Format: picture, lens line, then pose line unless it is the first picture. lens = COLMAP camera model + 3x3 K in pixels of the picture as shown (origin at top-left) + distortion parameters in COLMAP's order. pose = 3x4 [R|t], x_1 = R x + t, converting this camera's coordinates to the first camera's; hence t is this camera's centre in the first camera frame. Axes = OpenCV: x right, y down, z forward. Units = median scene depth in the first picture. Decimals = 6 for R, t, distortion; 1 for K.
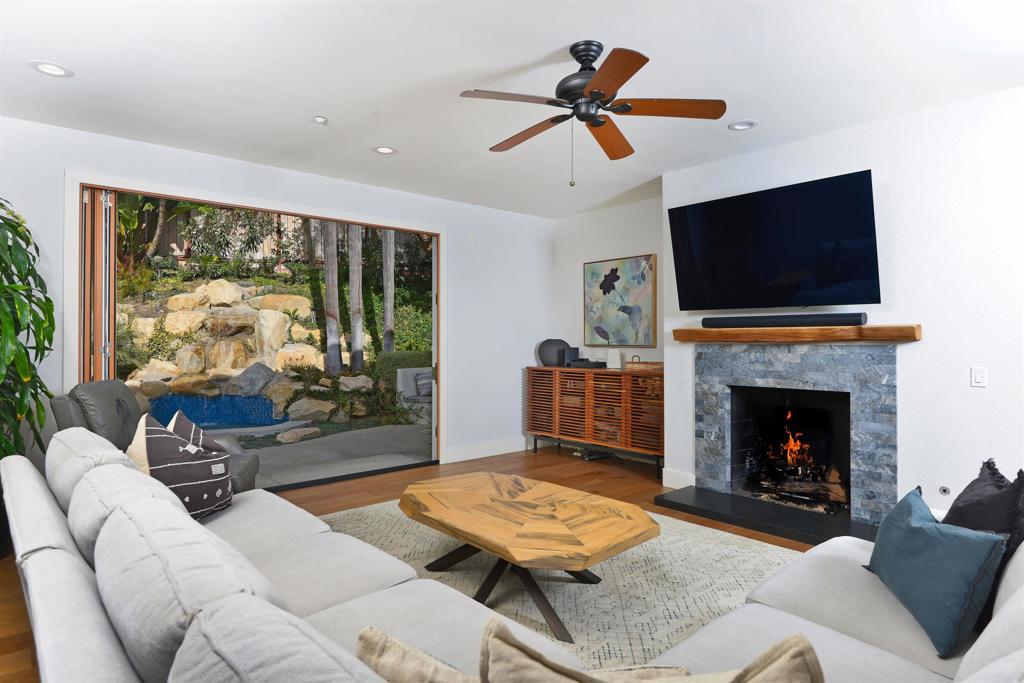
lens RADIAL K [[575.8, 0, 512.0], [0, 575.8, 341.5], [0, 0, 1]] dist [0.000008, -0.000051]
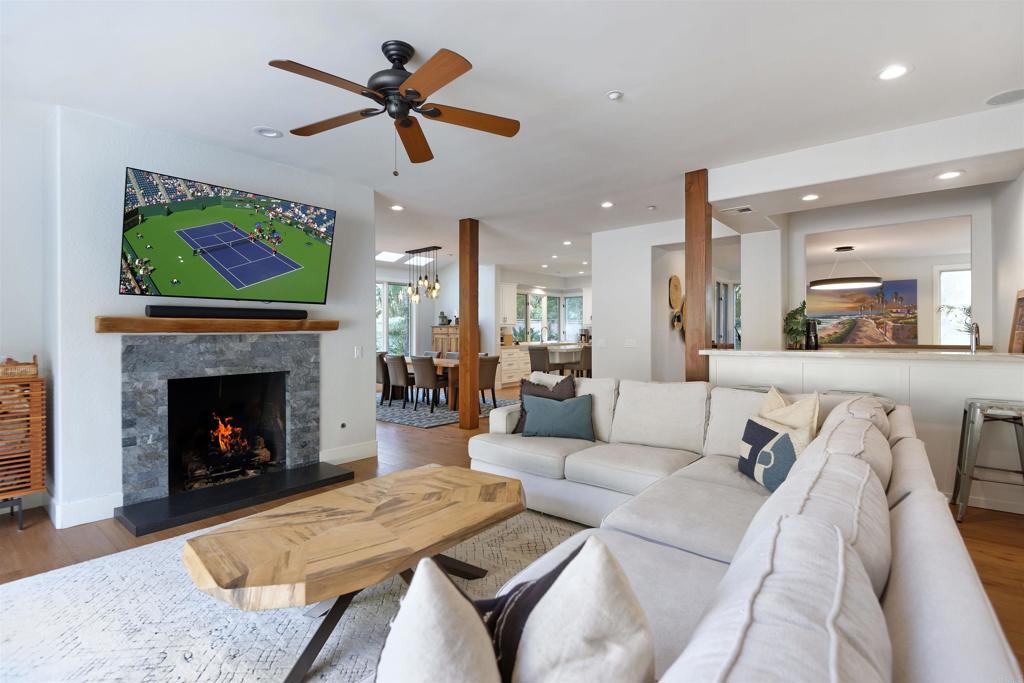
lens RADIAL K [[480.0, 0, 512.0], [0, 480.0, 341.5], [0, 0, 1]] dist [-0.000424, -0.000132]
pose [[-0.168433, -0.016752, 0.985571, -0.546079], [0.010246, 0.999772, 0.018744, 0.006840], [-0.985660, 0.013255, -0.168223, 0.667865]]
